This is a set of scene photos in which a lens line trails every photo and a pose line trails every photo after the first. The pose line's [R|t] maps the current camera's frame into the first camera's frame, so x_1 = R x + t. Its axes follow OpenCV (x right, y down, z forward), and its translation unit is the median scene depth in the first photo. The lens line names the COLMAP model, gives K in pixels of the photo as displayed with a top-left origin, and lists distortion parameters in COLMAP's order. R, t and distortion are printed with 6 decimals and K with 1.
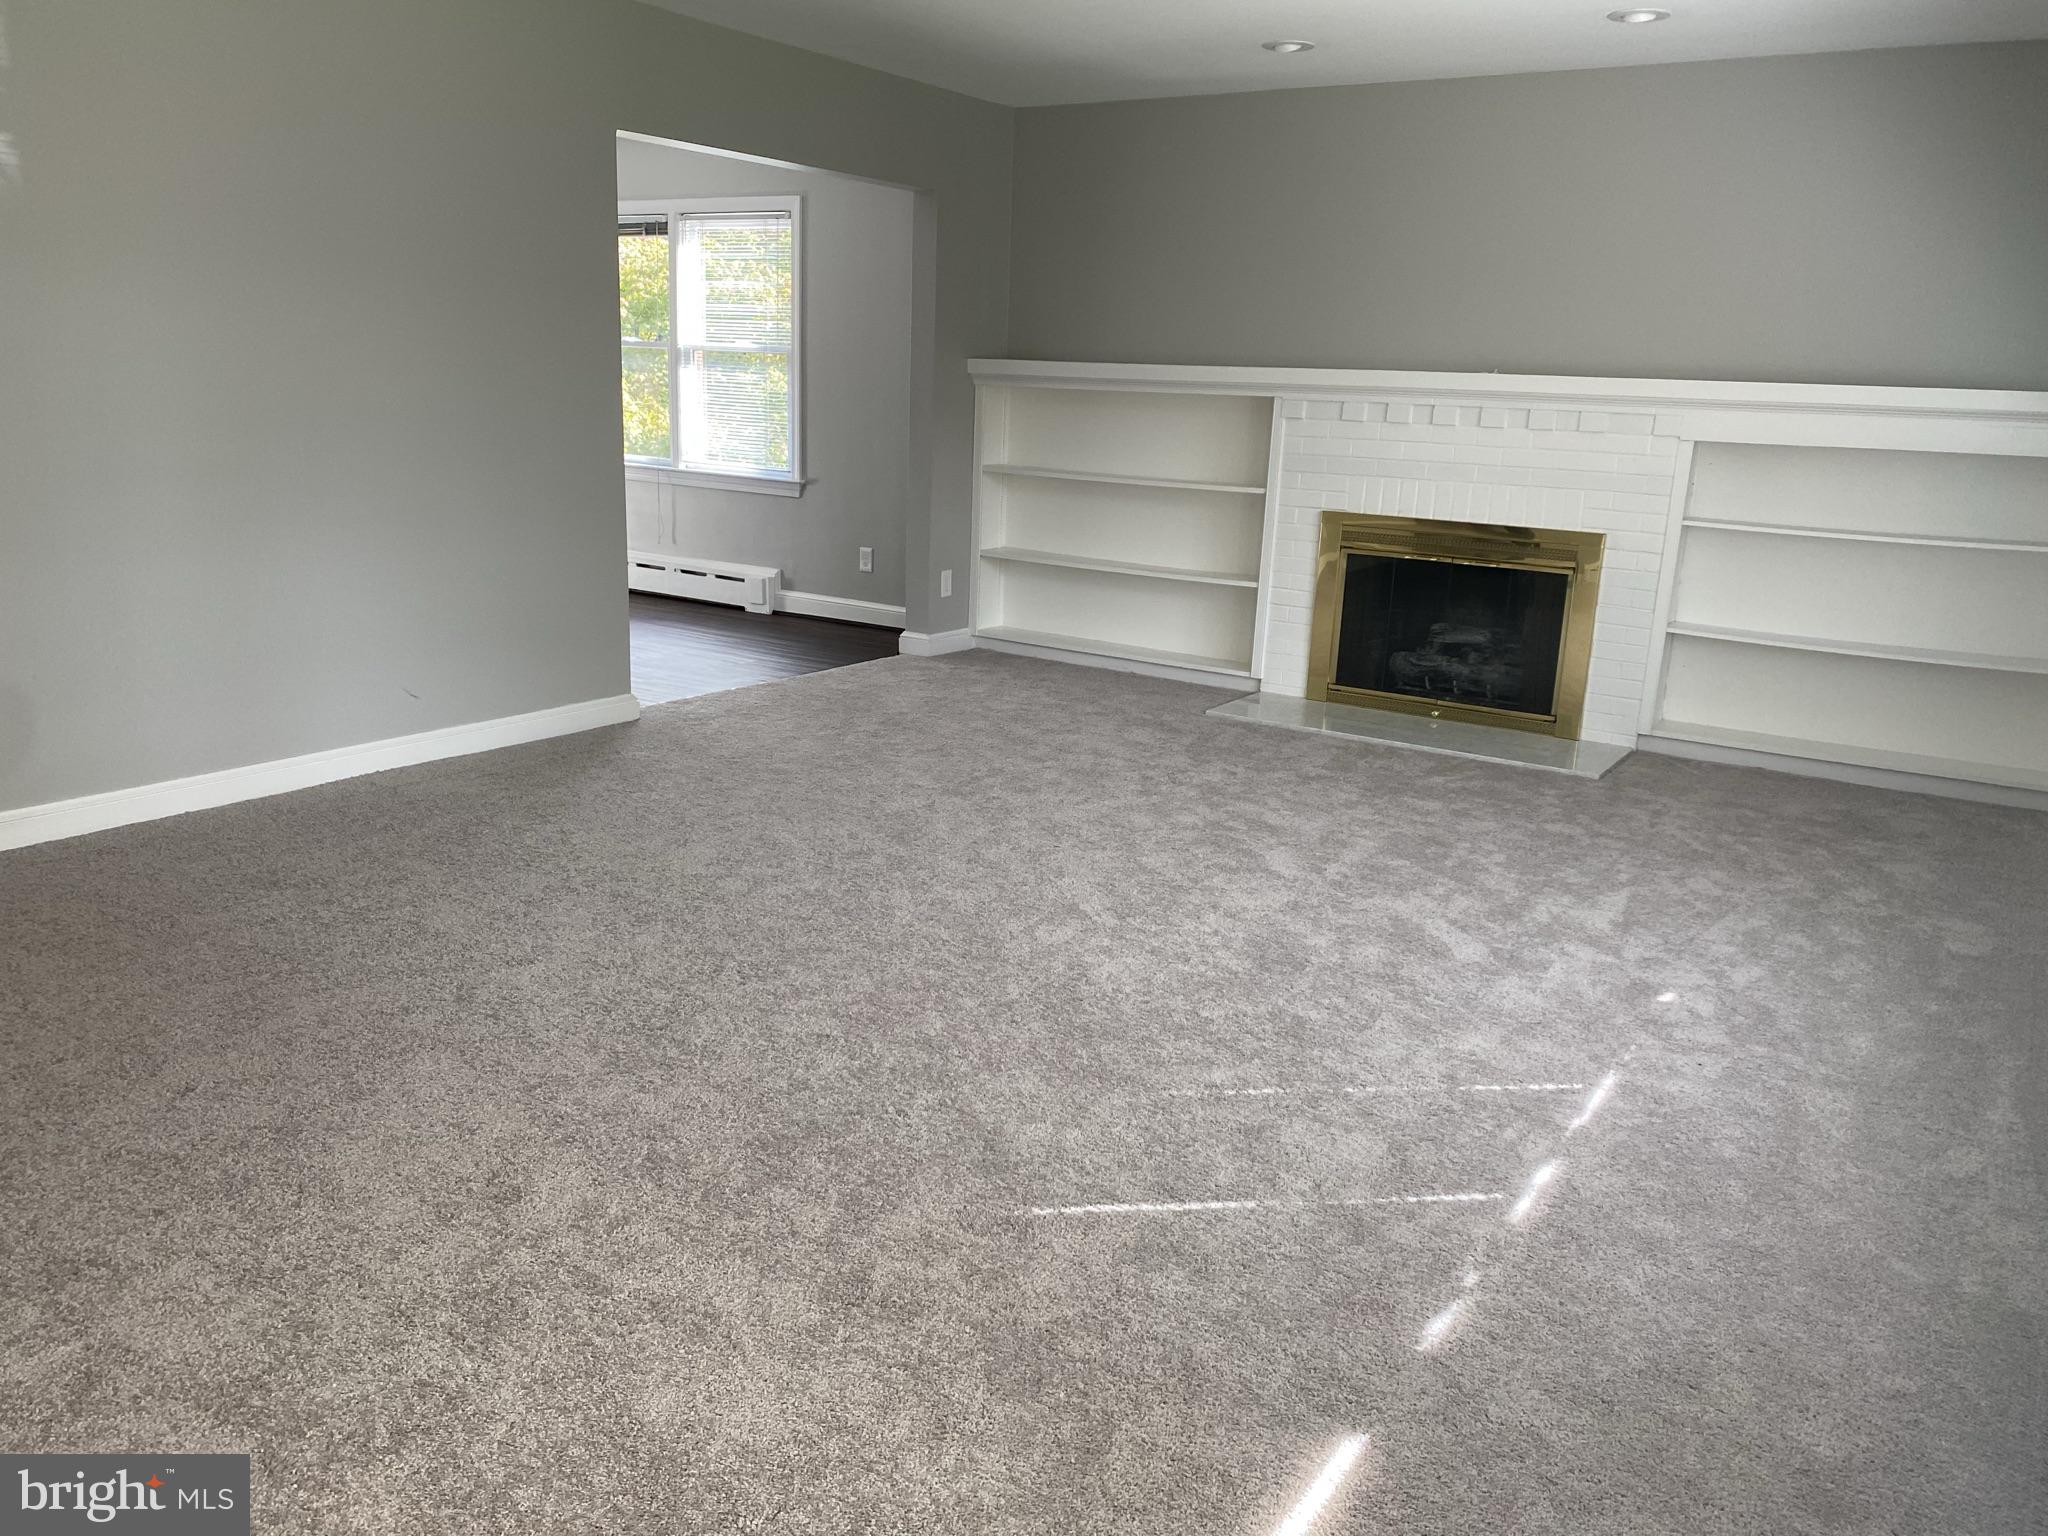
lens RADIAL K [[1609.8, 0, 1024.0], [0, 1609.8, 768.0], [0, 0, 1]] dist [0.056778, -0.064677]
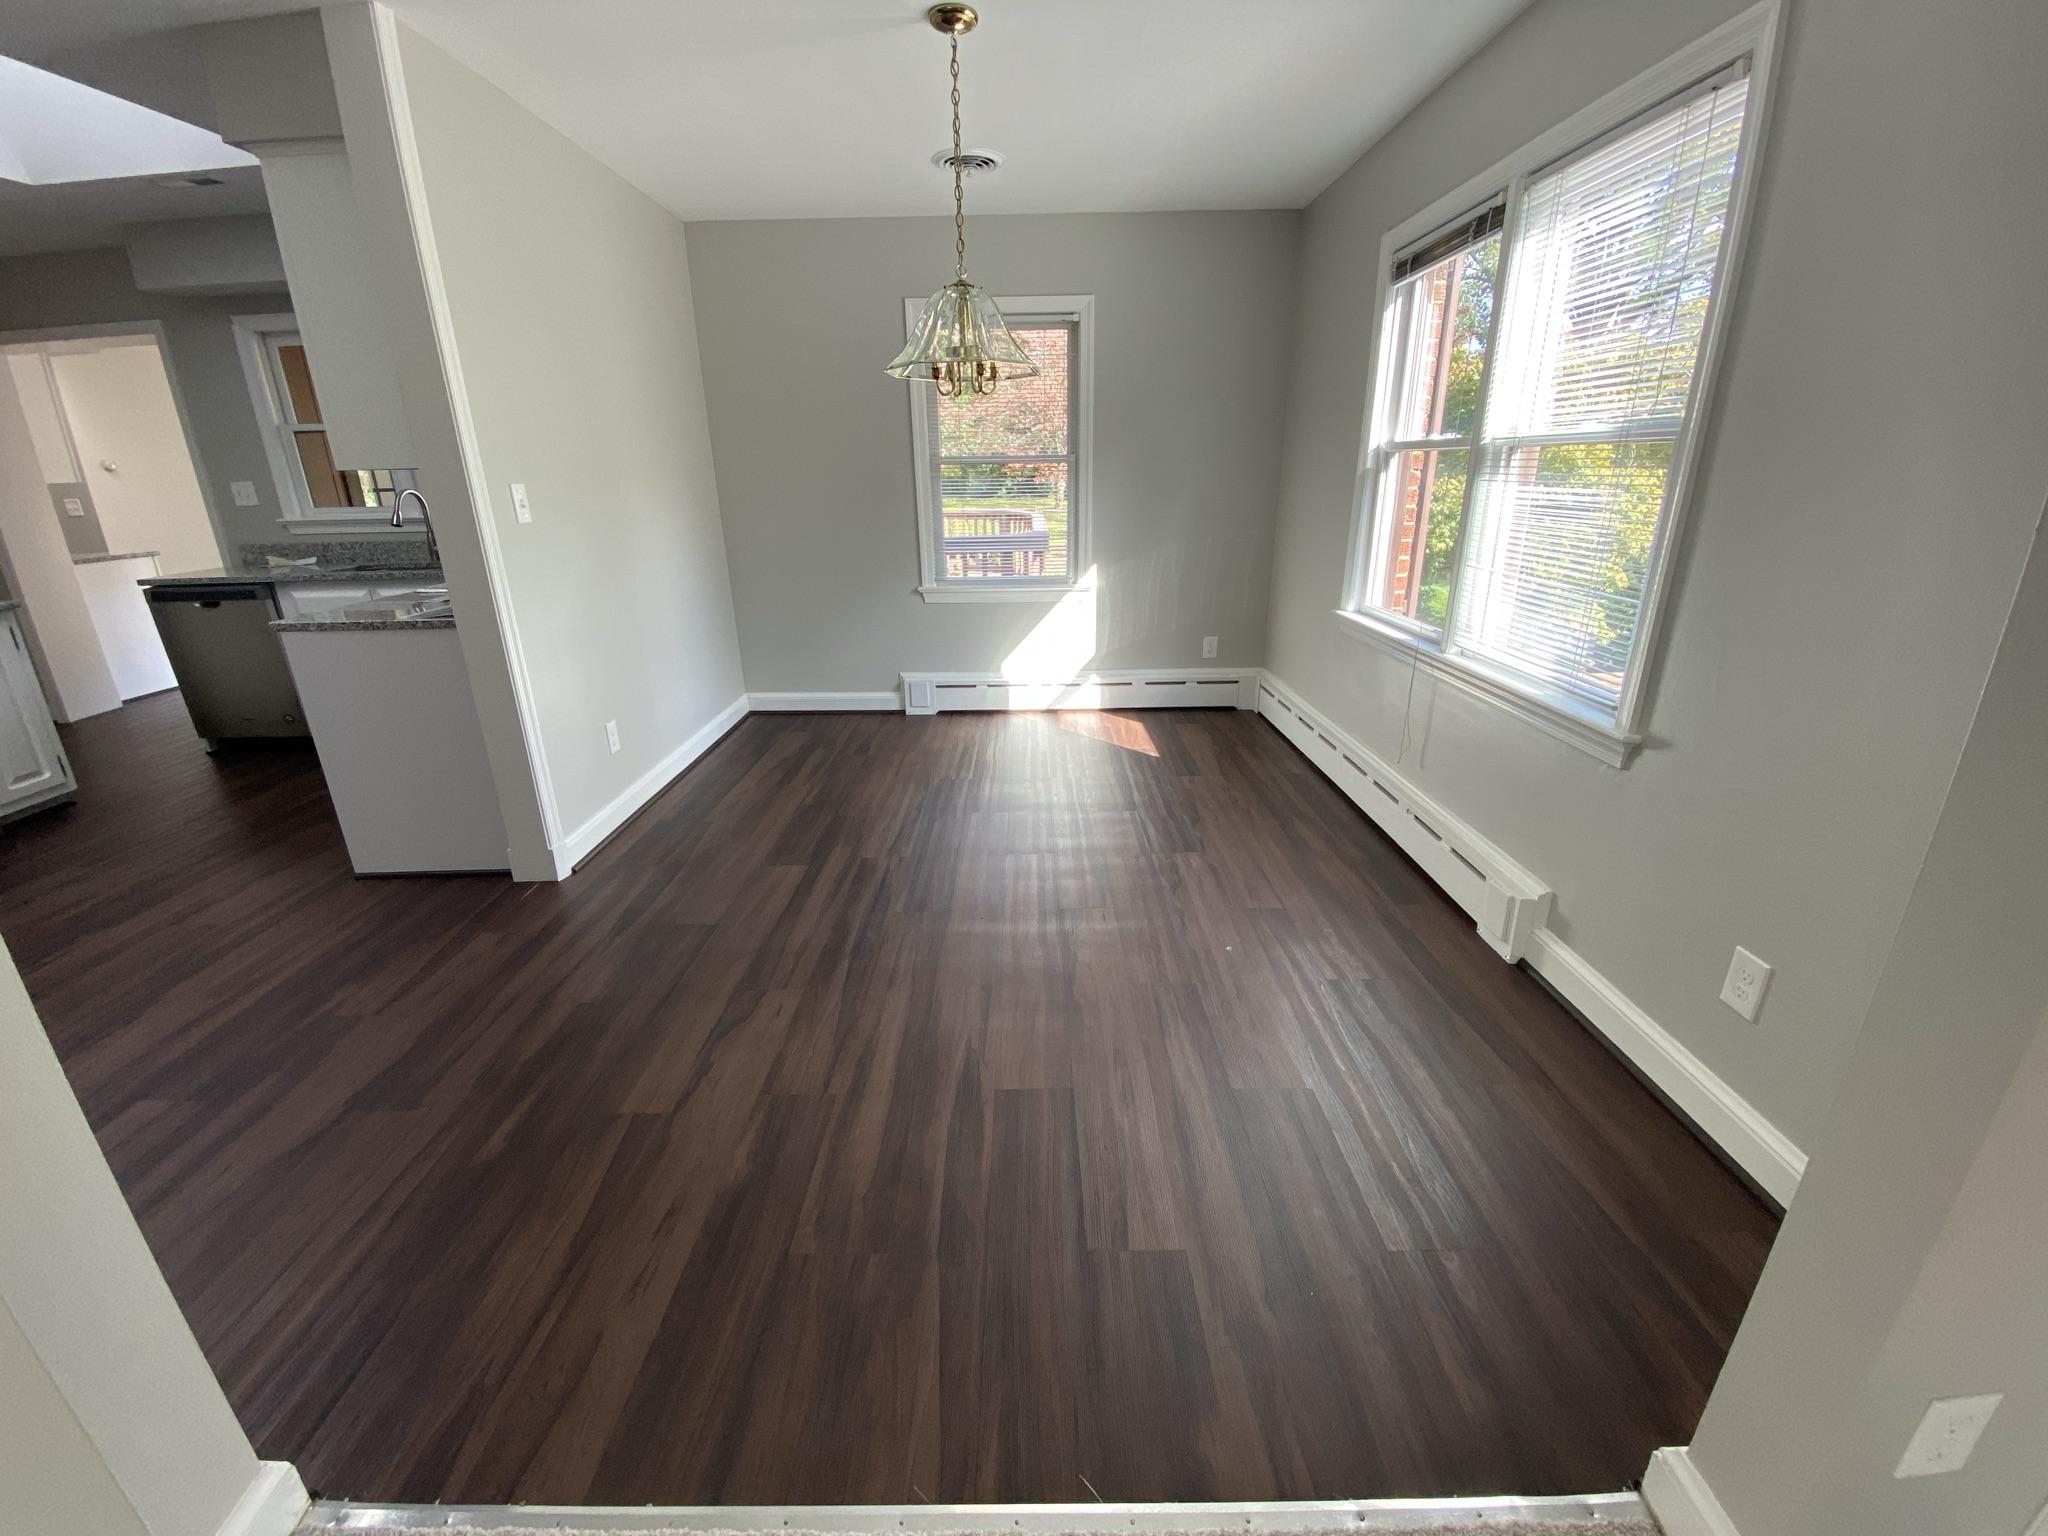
lens RADIAL K [[825.0, 0, 1024.0], [0, 825.0, 768.0], [0, 0, 1]] dist [0.000432, -0.011751]
pose [[0.544134, 0.238175, -0.804482, -0.046155], [-0.173885, 0.970055, 0.169582, -0.174093], [0.820782, 0.047612, 0.569254, 0.723134]]
